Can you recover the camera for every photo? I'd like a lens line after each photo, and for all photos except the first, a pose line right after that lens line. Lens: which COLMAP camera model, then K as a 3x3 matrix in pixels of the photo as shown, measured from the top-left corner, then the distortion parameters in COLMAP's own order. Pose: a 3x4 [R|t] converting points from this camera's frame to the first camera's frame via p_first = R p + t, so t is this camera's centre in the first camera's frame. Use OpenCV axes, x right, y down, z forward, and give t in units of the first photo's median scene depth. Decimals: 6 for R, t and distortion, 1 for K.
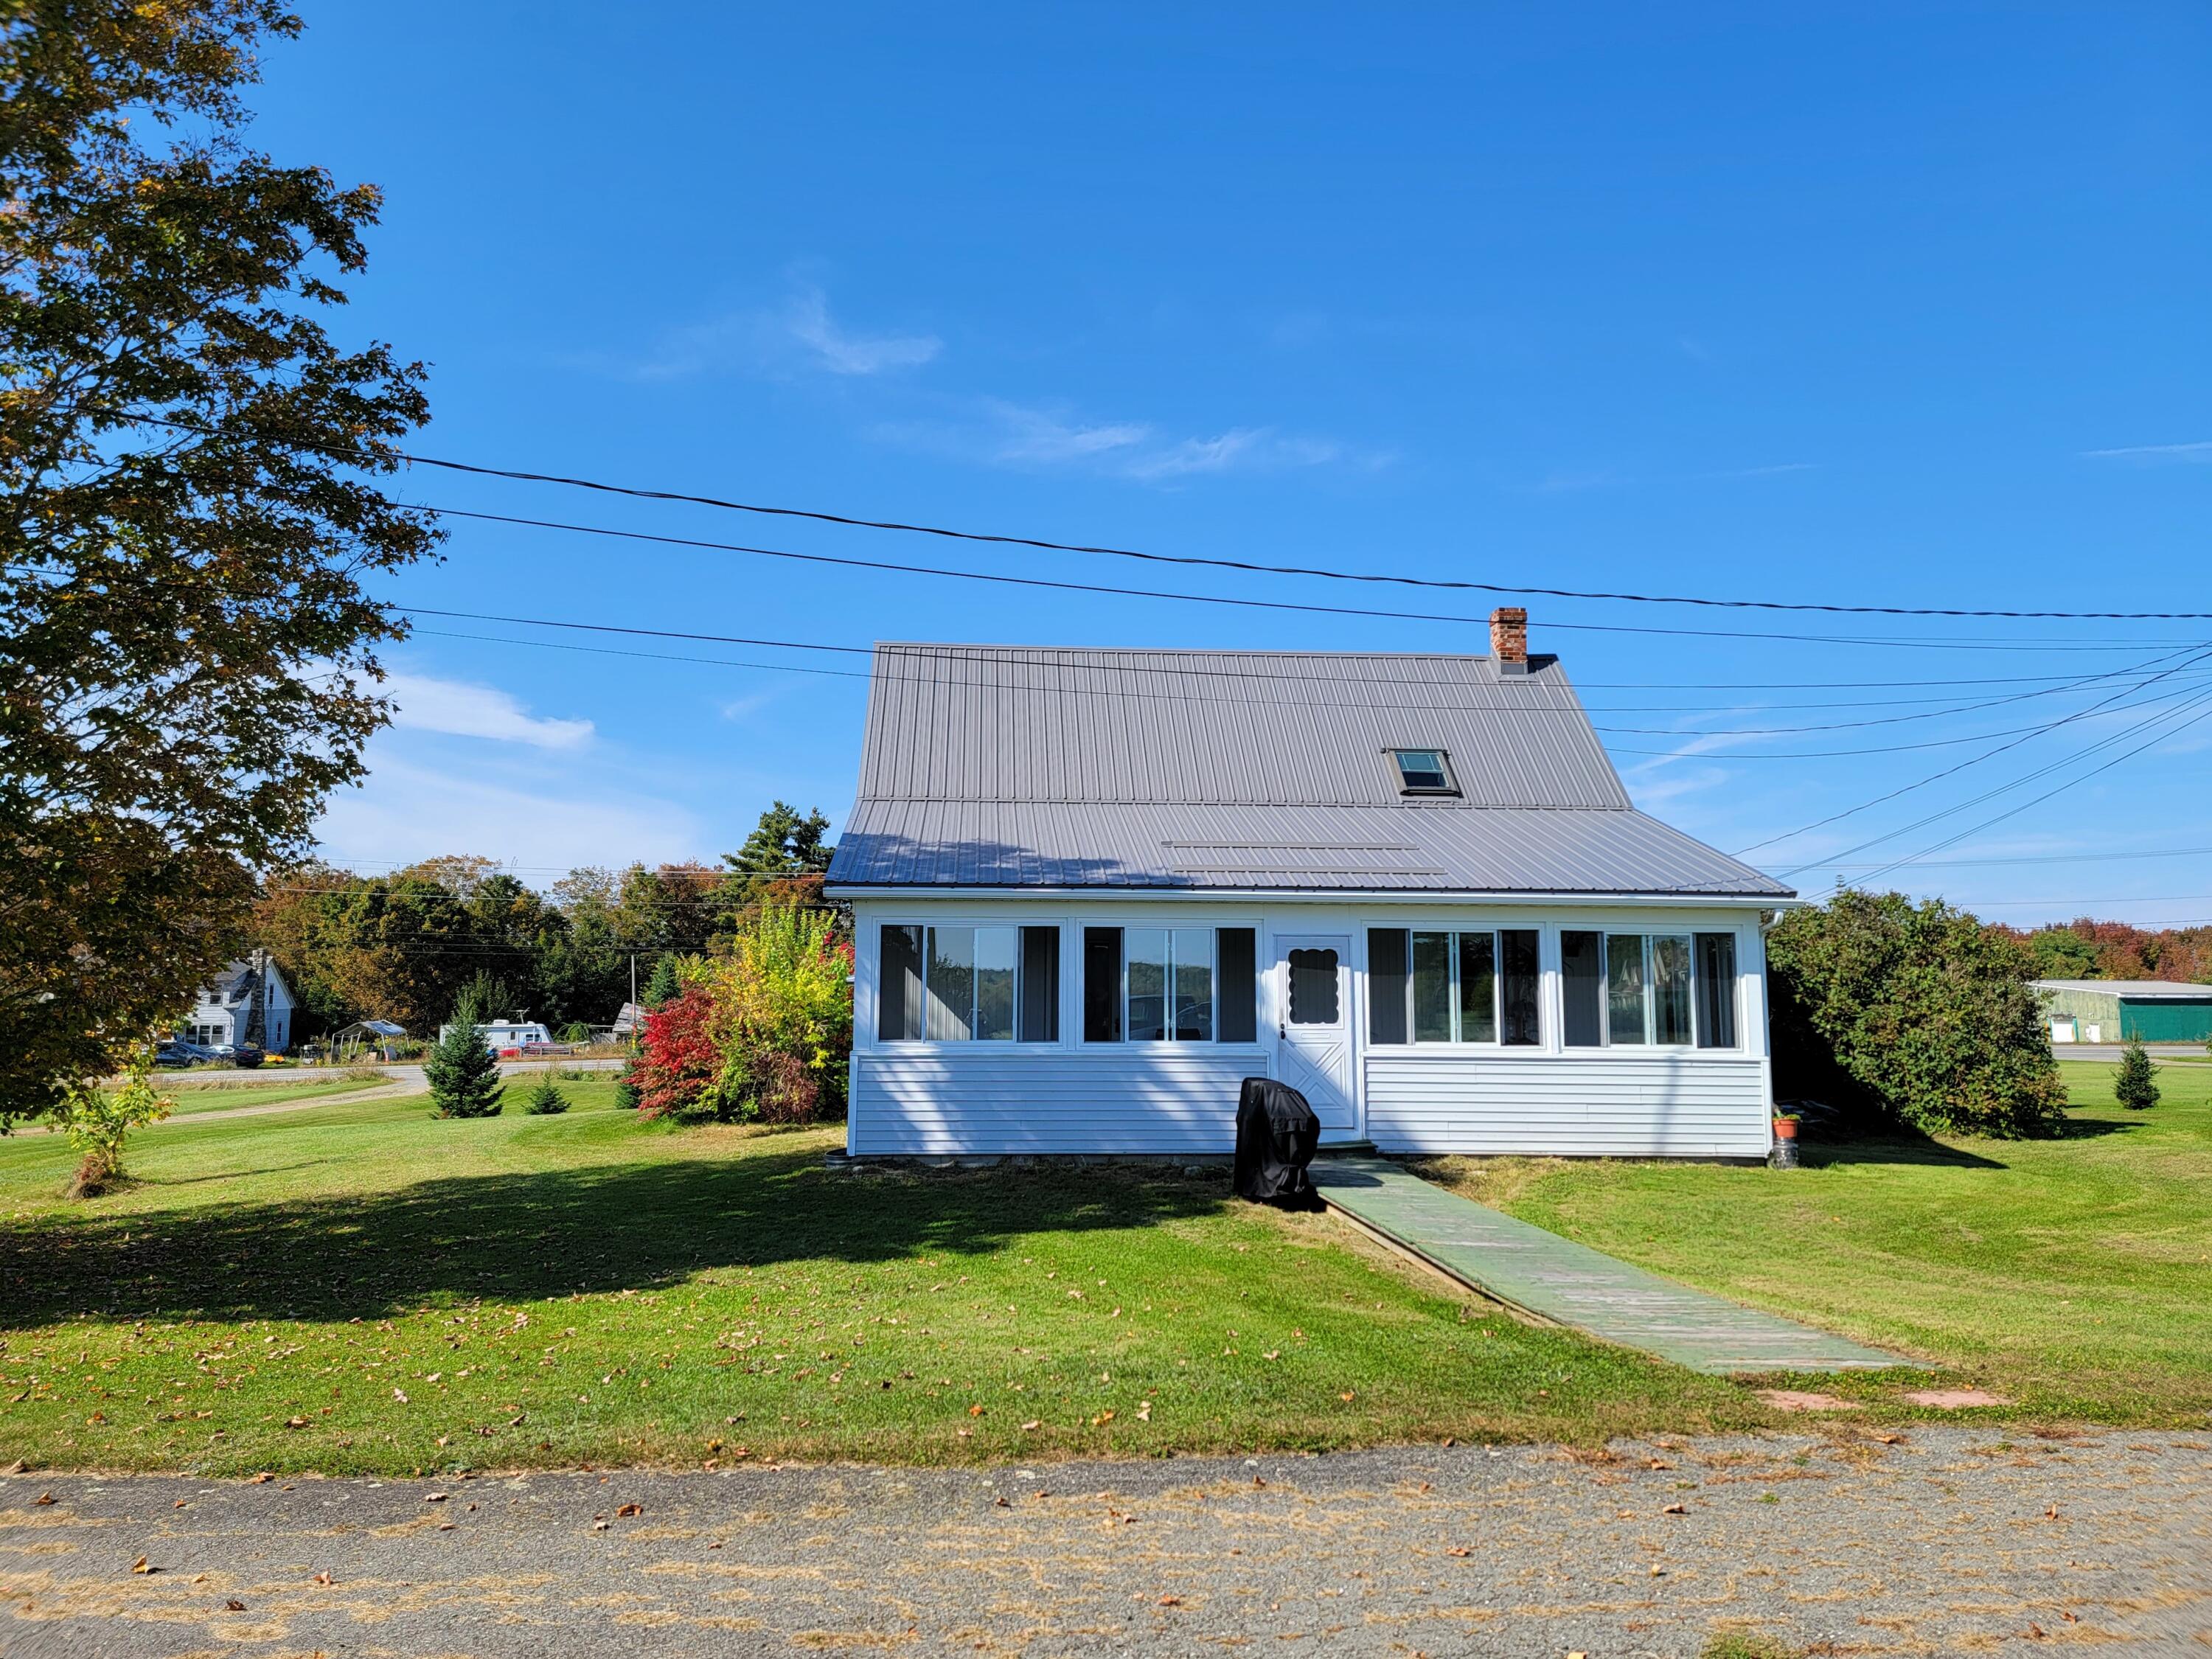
lens RADIAL K [[1554.6, 0, 1011.9], [0, 1554.6, 826.6], [0, 0, 1]] dist [0.054630, 0.000760]
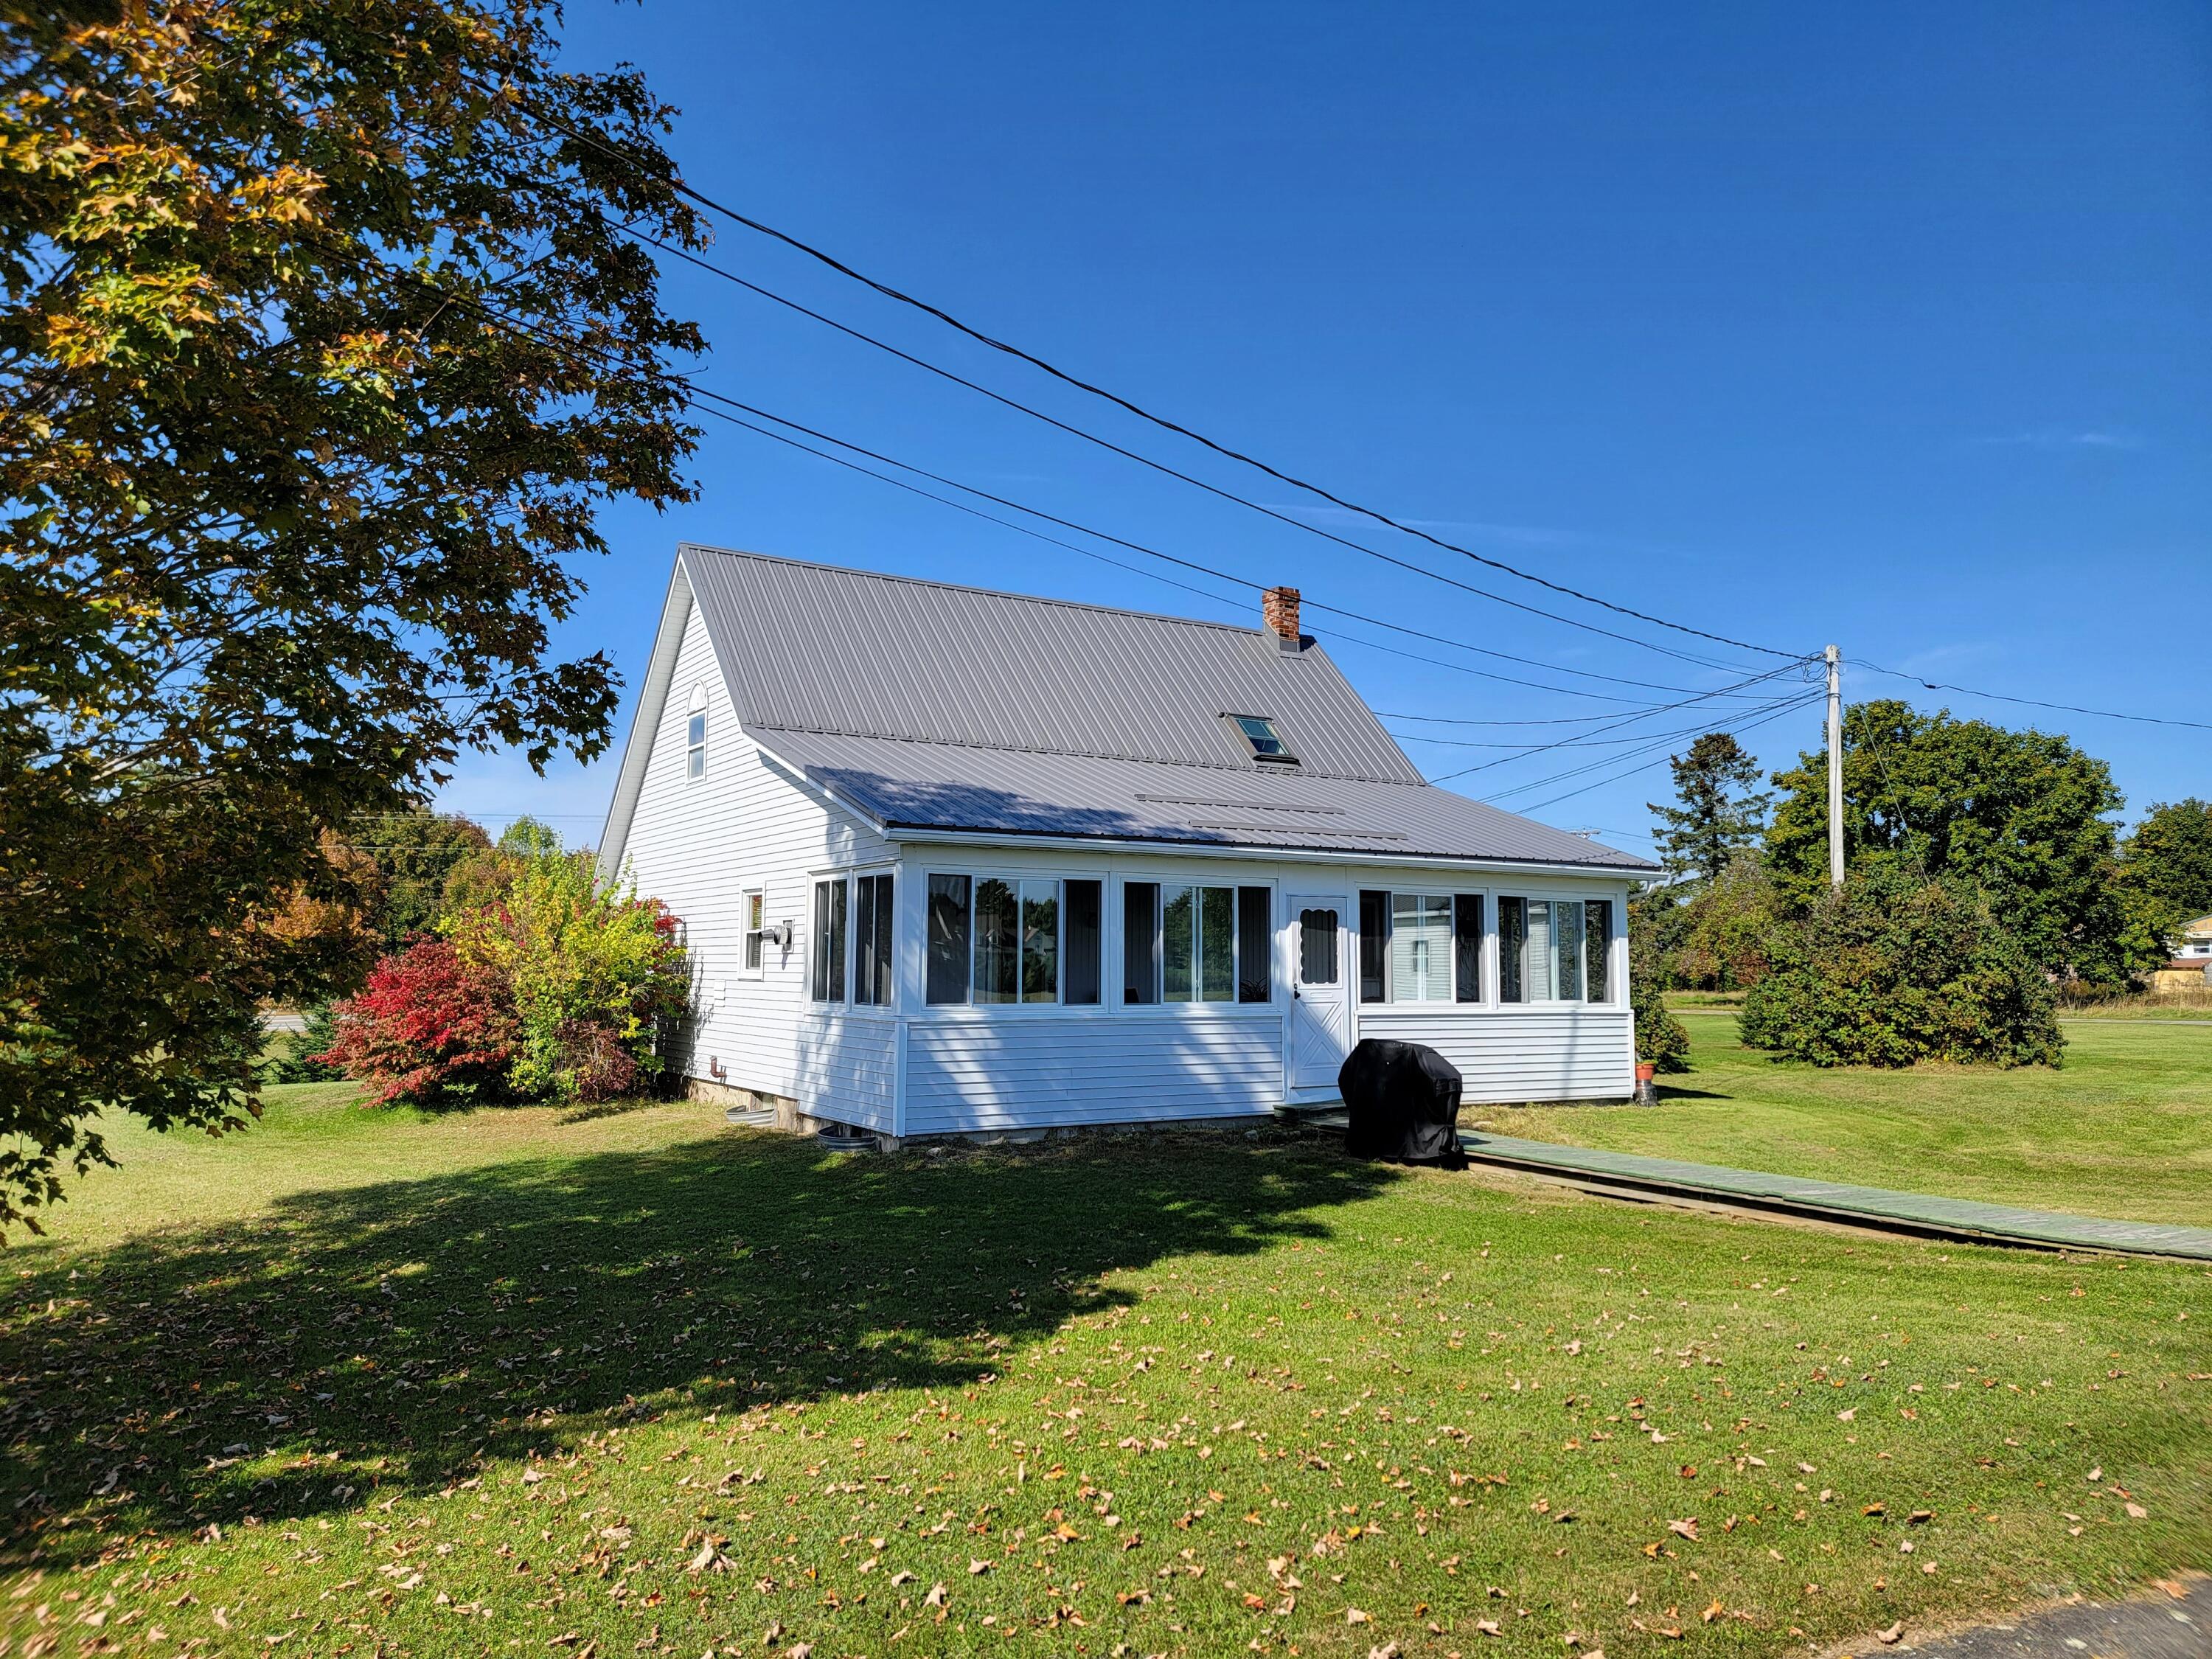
lens RADIAL K [[1554.6, 0, 1103.6], [0, 1554.6, 828.1], [0, 0, 1]] dist [0.054630, 0.000760]
pose [[0.894834, 0.040604, 0.444549, -0.382238], [-0.053026, 0.998472, 0.015540, 0.018310], [-0.443239, -0.037478, 0.895620, 0.167488]]
